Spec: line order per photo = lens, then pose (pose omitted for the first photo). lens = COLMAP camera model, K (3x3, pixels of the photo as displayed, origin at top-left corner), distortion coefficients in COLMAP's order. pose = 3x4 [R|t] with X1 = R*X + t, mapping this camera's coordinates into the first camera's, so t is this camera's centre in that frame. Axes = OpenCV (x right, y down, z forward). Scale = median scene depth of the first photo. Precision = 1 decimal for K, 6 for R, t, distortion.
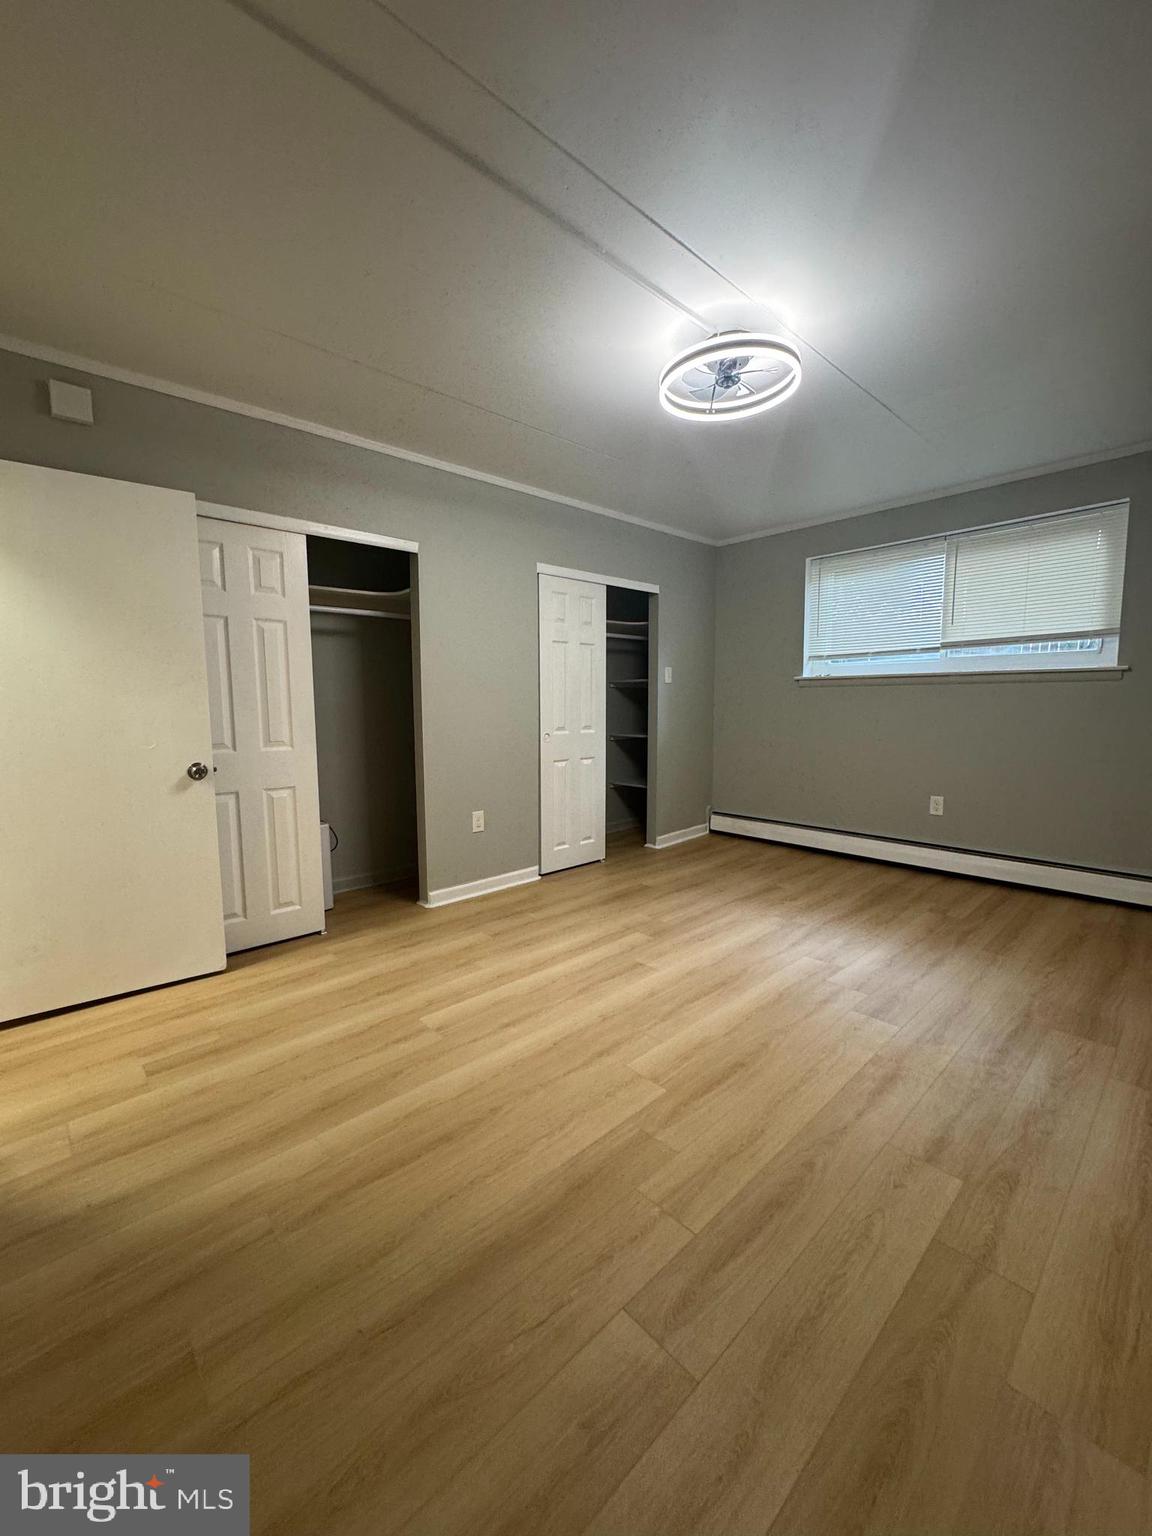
lens RADIAL K [[613.3, 0, 570.1], [0, 613.3, 761.1], [0, 0, 1]] dist [-0.003049, -0.000399]
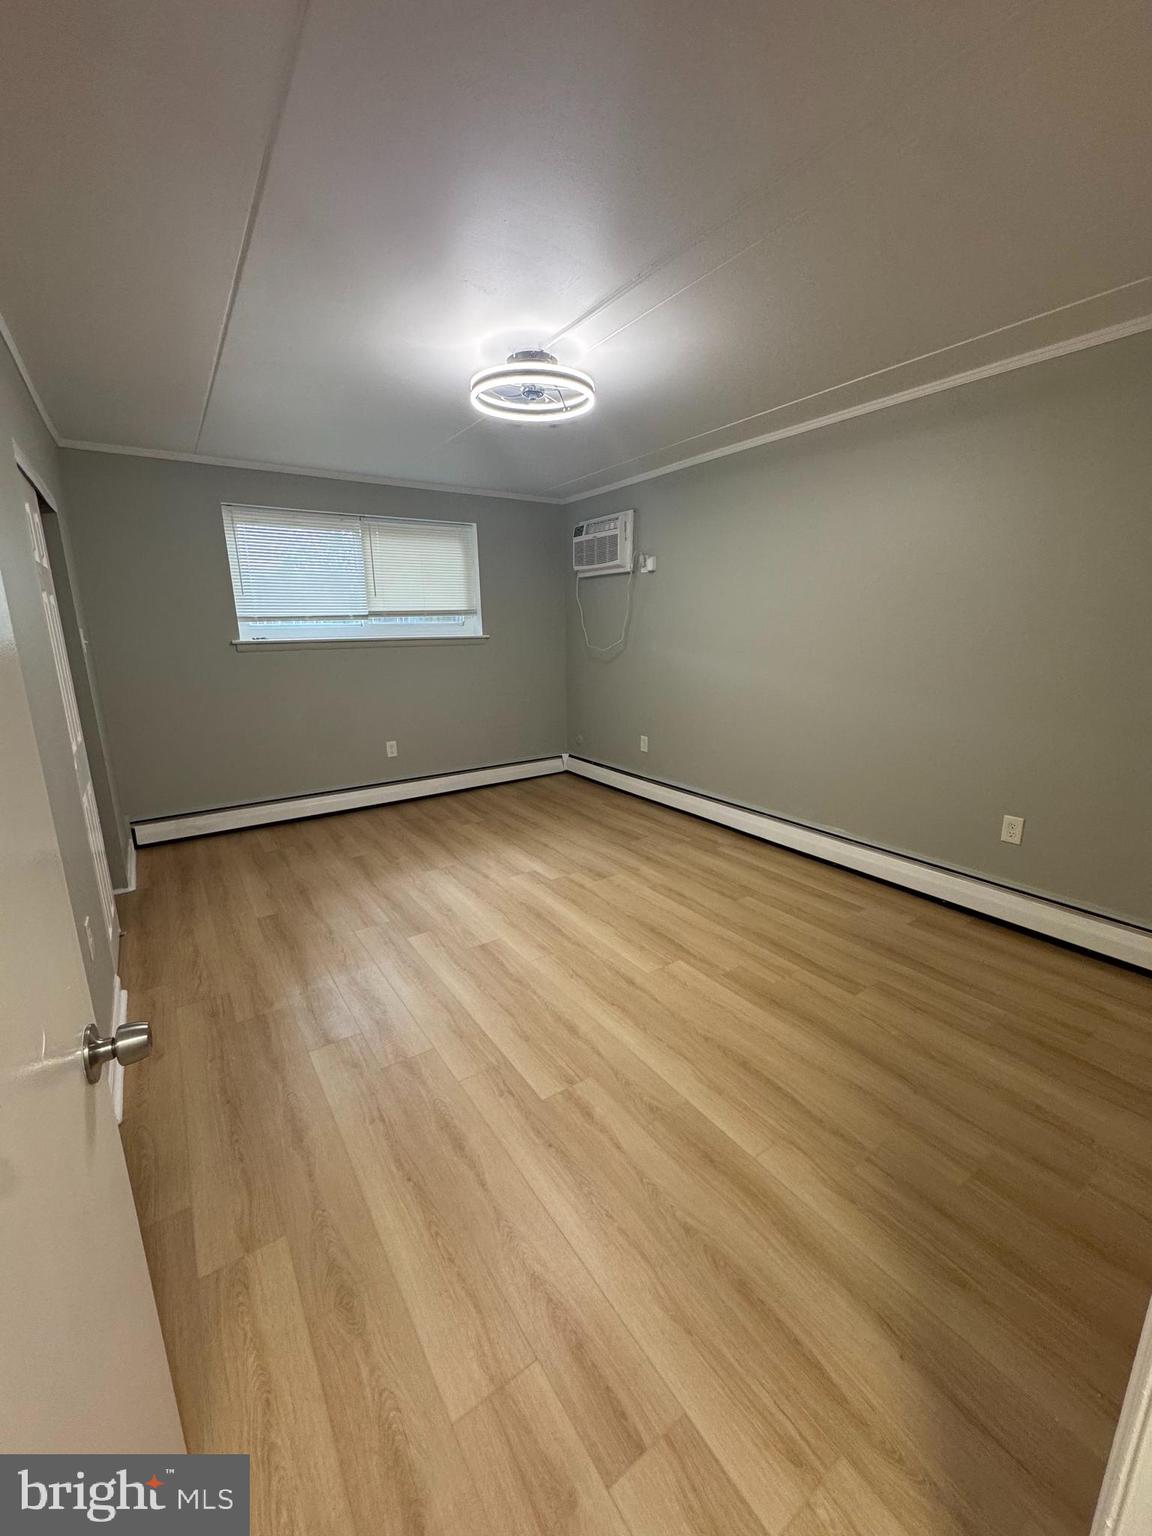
lens RADIAL K [[613.3, 0, 585.6], [0, 613.3, 766.6], [0, 0, 1]] dist [-0.003049, -0.000399]
pose [[0.126241, -0.219088, 0.967504, -0.652795], [0.109203, 0.972448, 0.205959, -0.123992], [-0.985970, 0.079654, 0.146688, 0.548907]]
